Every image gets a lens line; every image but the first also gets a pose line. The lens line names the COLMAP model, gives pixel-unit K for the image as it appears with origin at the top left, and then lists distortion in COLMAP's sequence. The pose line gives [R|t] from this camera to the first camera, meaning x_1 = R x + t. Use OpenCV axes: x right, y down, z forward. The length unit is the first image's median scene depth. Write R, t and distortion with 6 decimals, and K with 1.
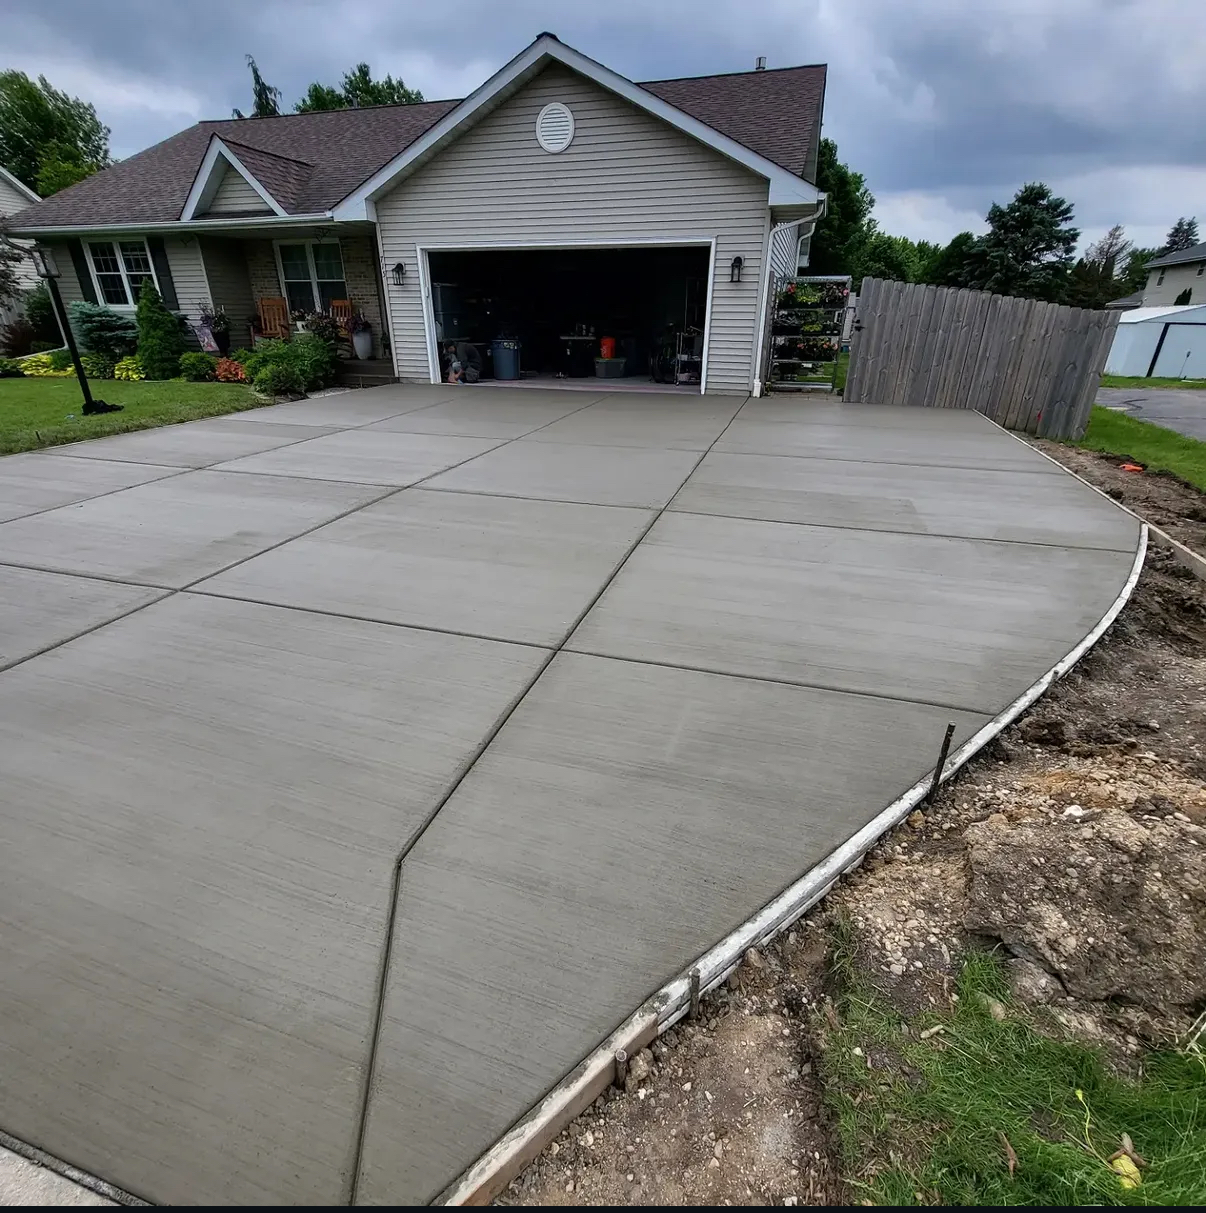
lens RADIAL K [[637.4, 0, 599.9], [0, 637.4, 607.8], [0, 0, 1]] dist [-0.000947, -0.001314]
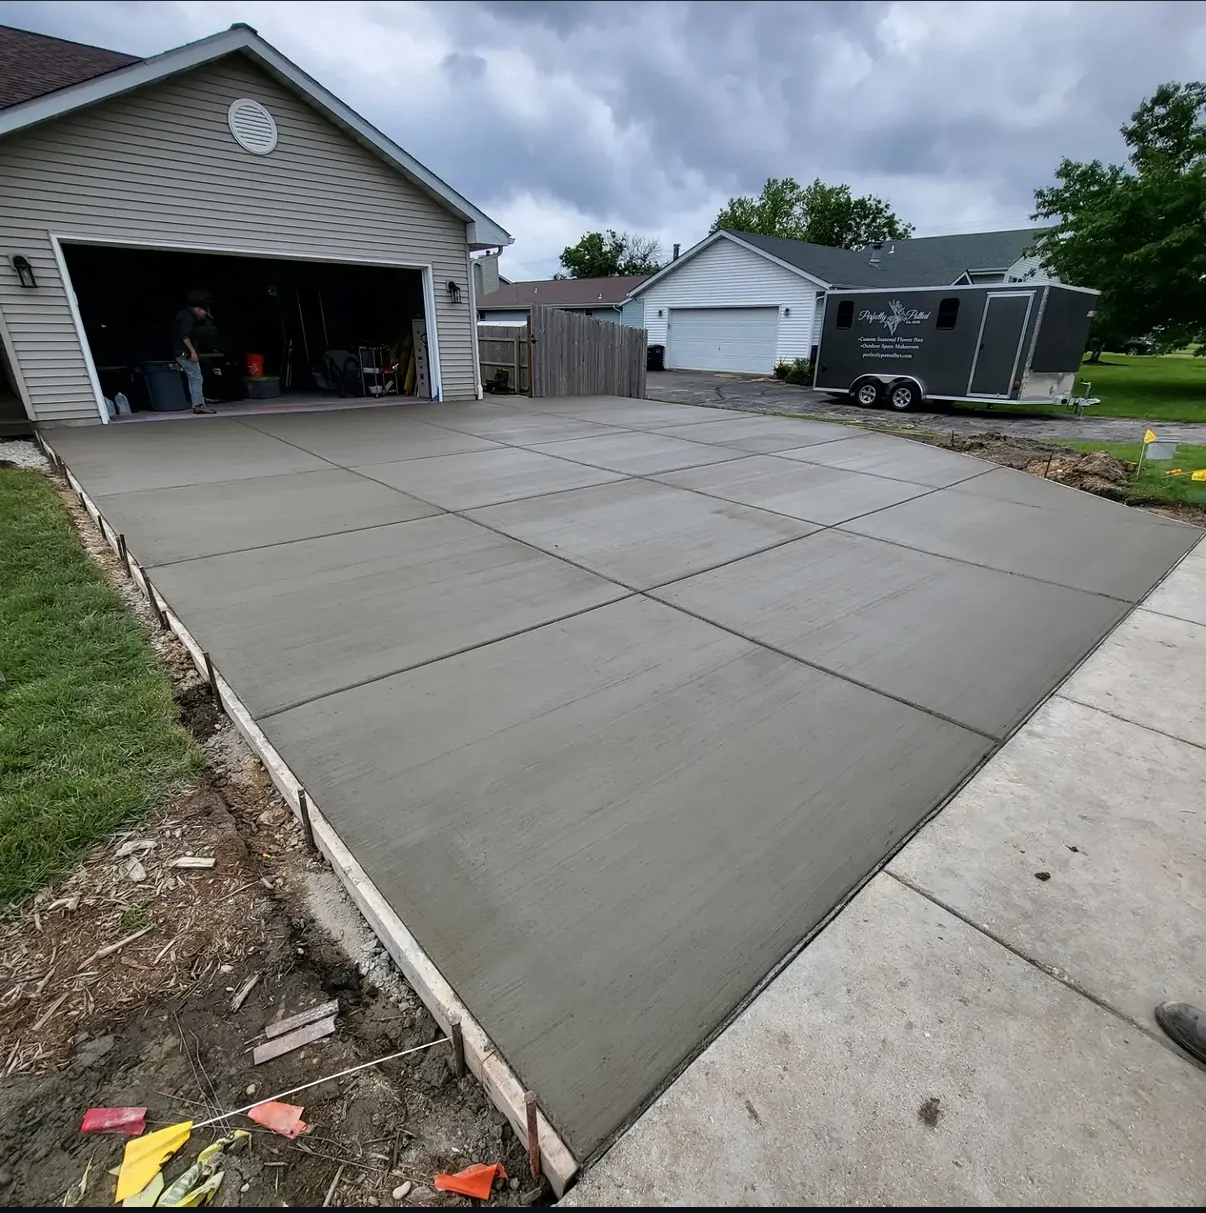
lens RADIAL K [[637.4, 0, 603.5], [0, 637.4, 604.6], [0, 0, 1]] dist [-0.000947, -0.001314]
pose [[0.523546, -0.336312, 0.782812, -0.722984], [0.349090, 0.922807, 0.162985, -0.096090], [-0.777198, 0.187941, 0.600535, 0.190181]]
